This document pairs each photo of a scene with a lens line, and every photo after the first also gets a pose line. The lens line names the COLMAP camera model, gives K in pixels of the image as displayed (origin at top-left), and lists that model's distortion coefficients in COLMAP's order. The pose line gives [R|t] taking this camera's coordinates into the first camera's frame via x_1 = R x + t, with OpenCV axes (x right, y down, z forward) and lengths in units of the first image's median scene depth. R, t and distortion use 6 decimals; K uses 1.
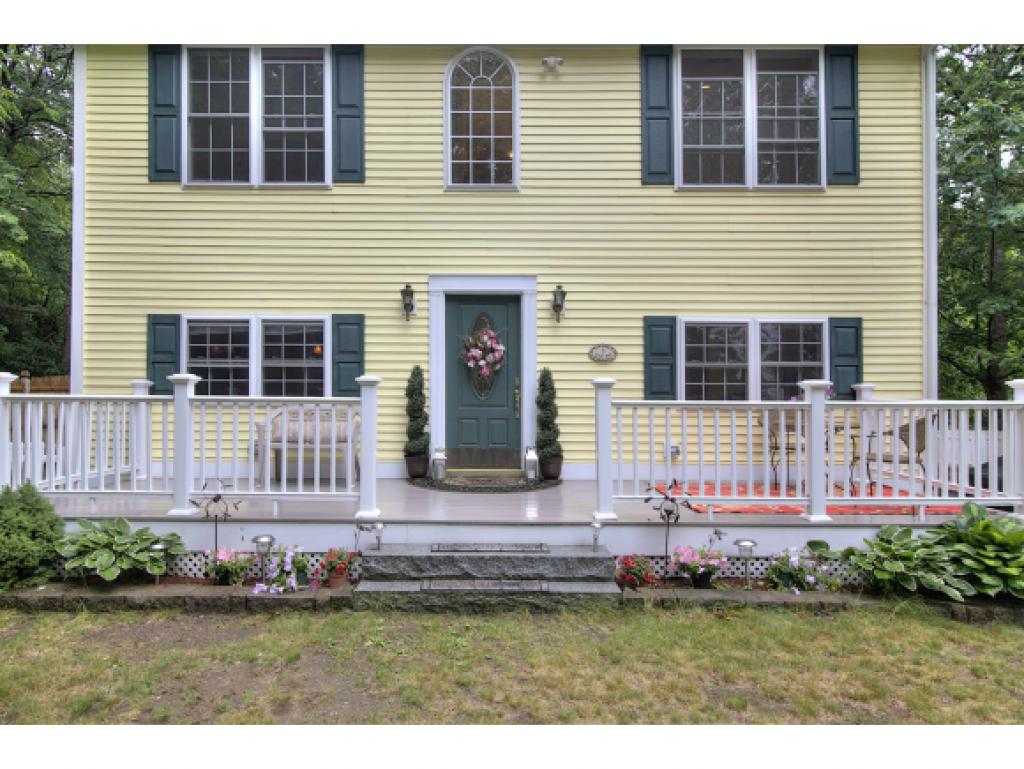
lens RADIAL K [[540.7, 0, 517.1], [0, 540.7, 379.9], [0, 0, 1]] dist [0.000790, -0.000679]
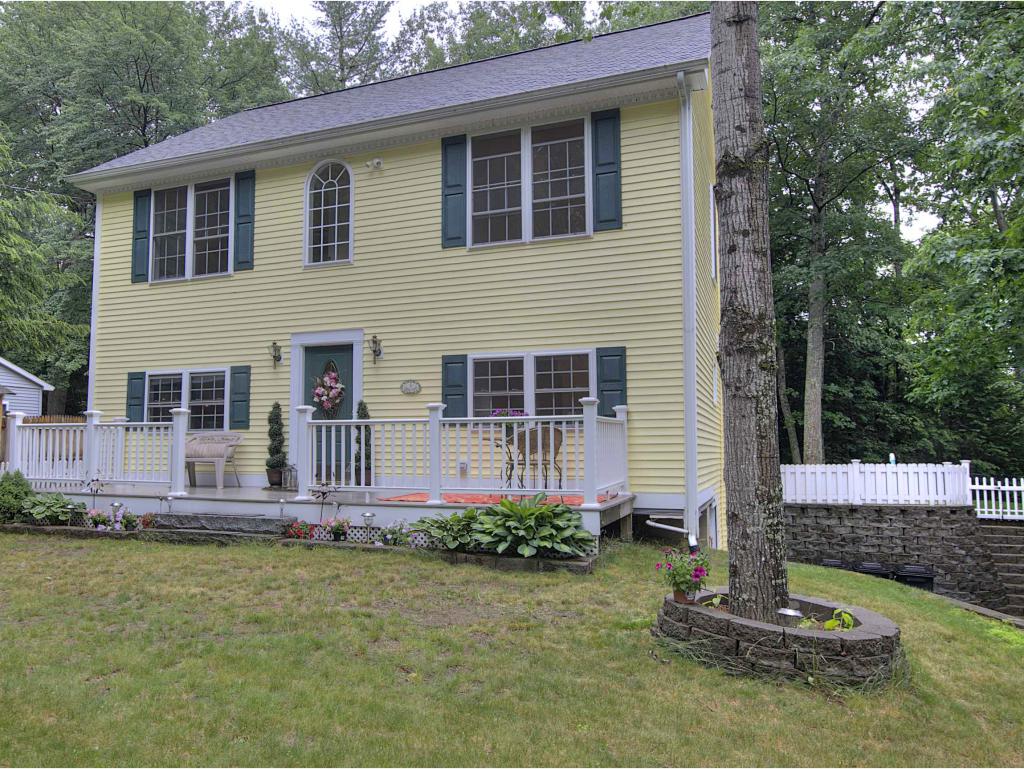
lens RADIAL K [[686.8, 0, 513.0], [0, 686.8, 375.8], [0, 0, 1]] dist [-0.027917, 0.008923]
pose [[0.946826, -0.042723, -0.318896, 0.876176], [0.019342, 0.996910, -0.076130, 0.048282], [0.321163, 0.065914, 0.944727, -0.402261]]
